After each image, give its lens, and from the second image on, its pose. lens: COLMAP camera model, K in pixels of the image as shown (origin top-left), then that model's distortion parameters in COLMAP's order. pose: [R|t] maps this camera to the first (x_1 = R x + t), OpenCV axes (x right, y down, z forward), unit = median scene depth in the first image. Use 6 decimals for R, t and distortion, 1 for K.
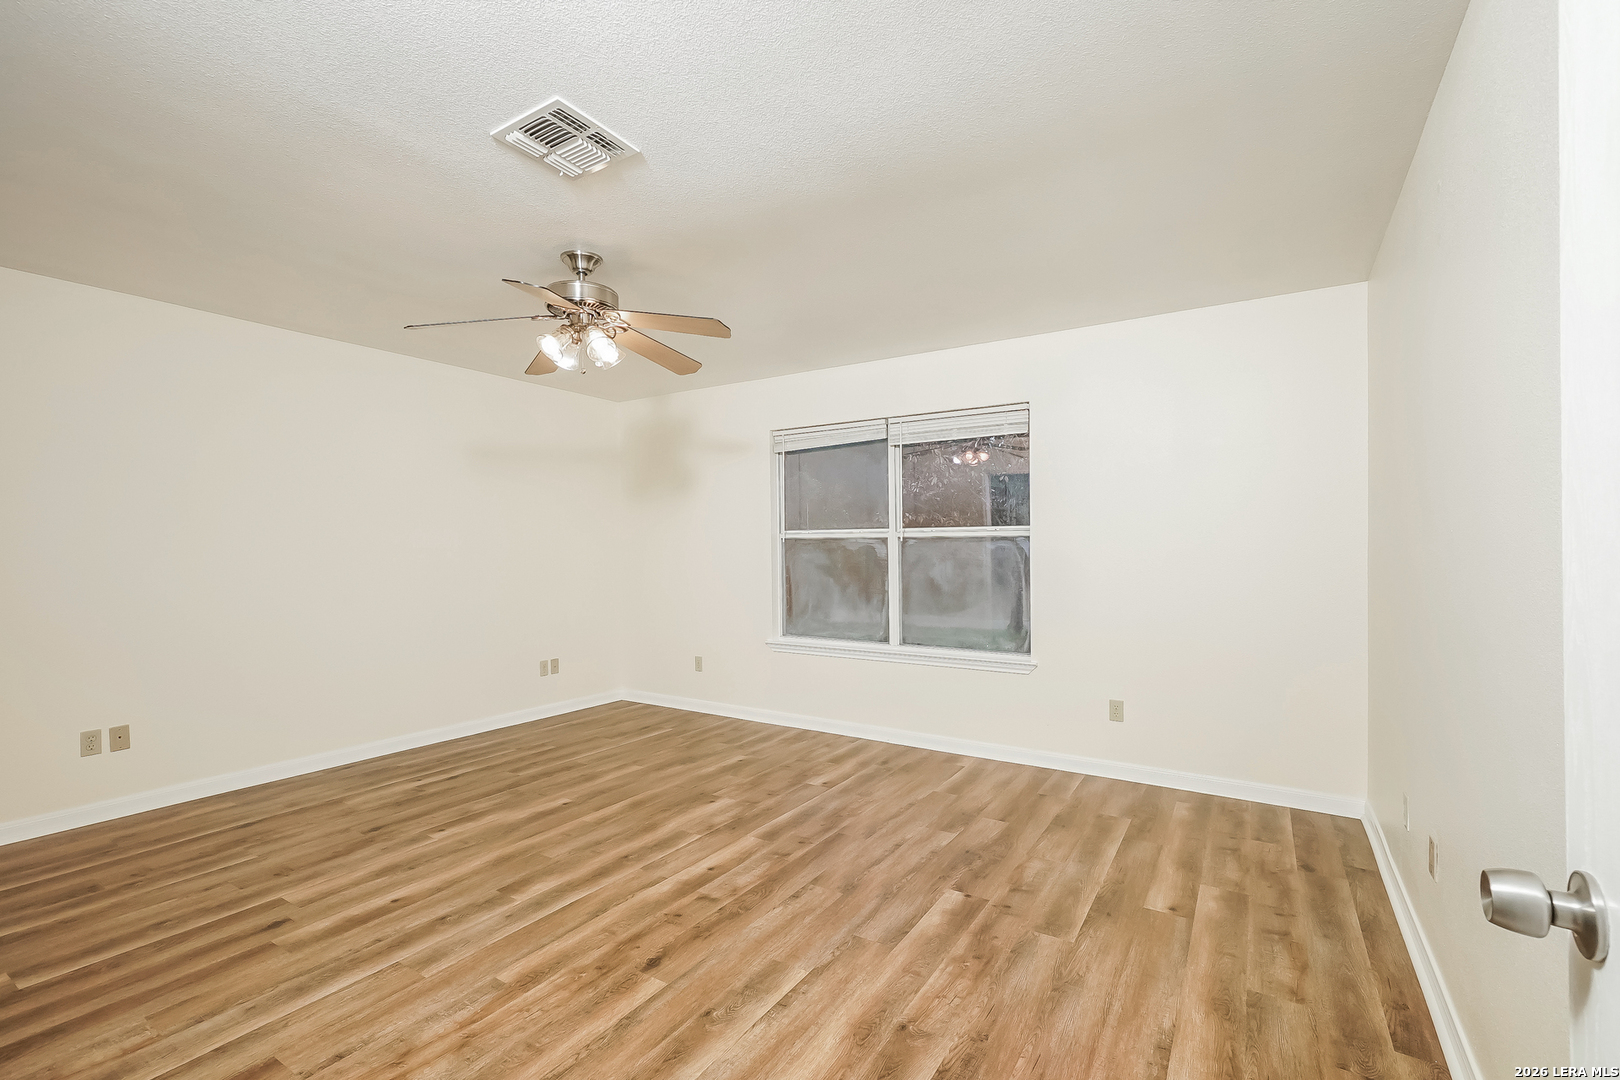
lens RADIAL K [[696.4, 0, 810.0], [0, 696.4, 540.0], [0, 0, 1]] dist [-0.000653, 0.000466]
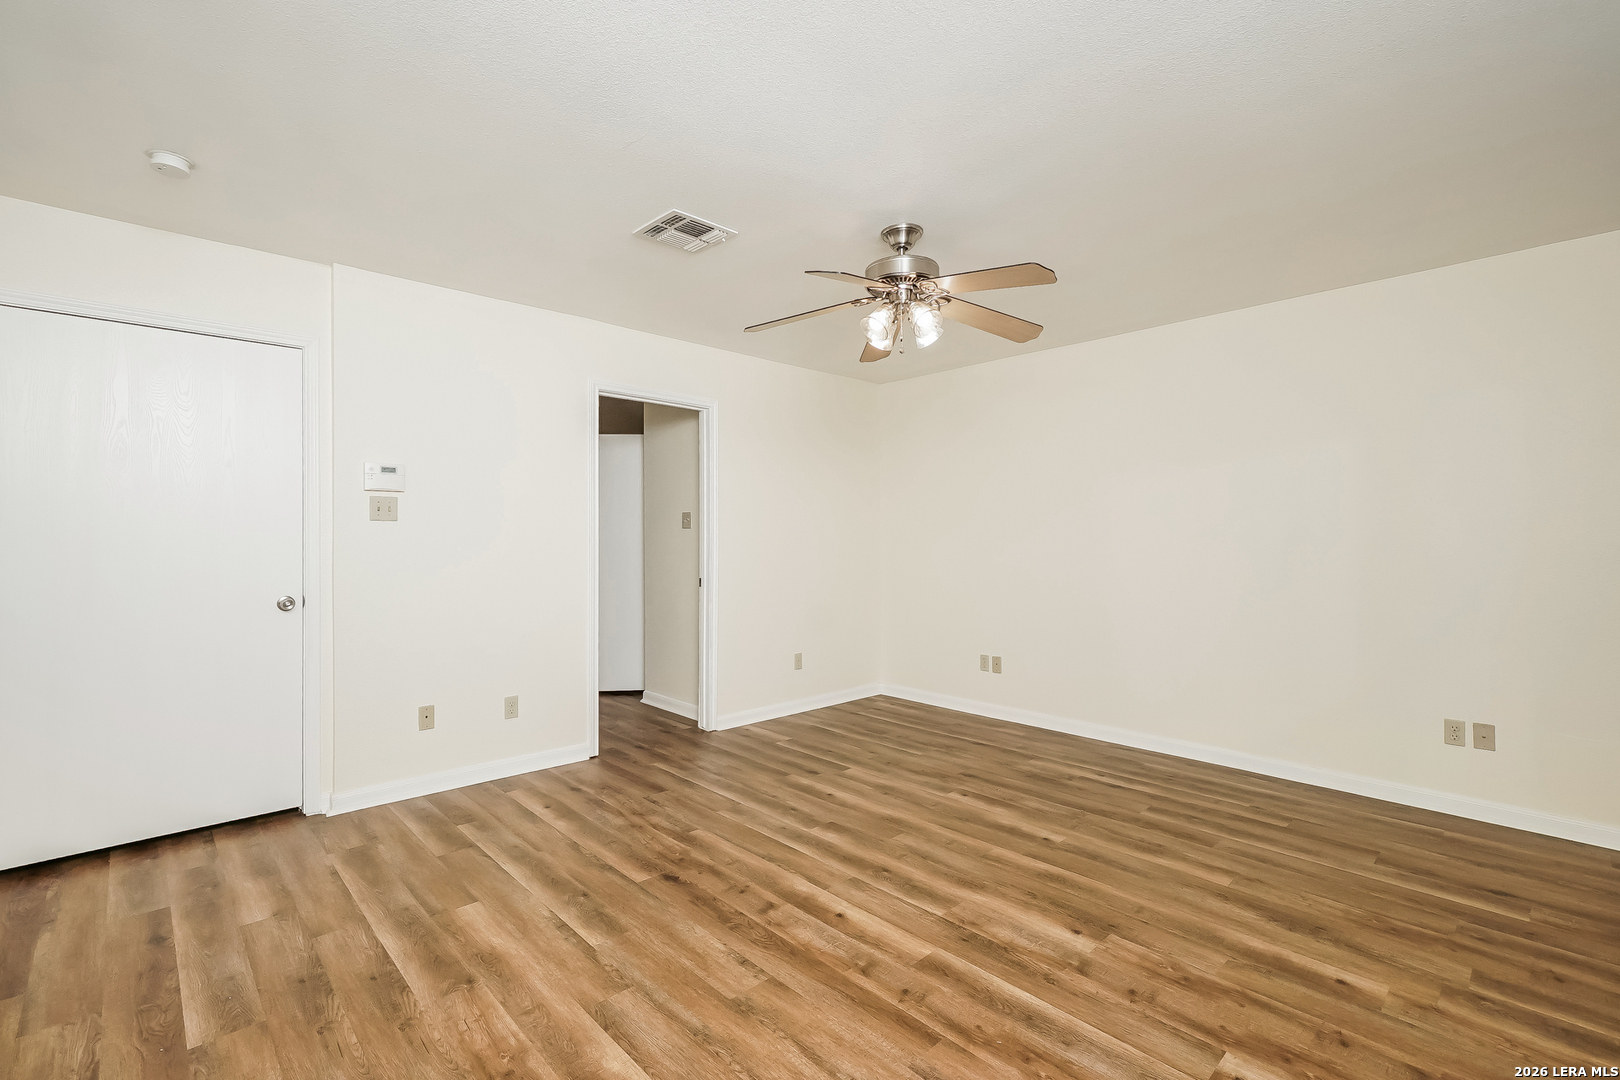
lens RADIAL K [[745.6, 0, 801.1], [0, 745.6, 524.3], [0, 0, 1]] dist [0.000877, 0.001017]
pose [[-0.257870, -0.016967, -0.966031, 0.703768], [0.013849, 0.999678, -0.021255, 0.020228], [0.966080, -0.018860, -0.257552, 1.131507]]
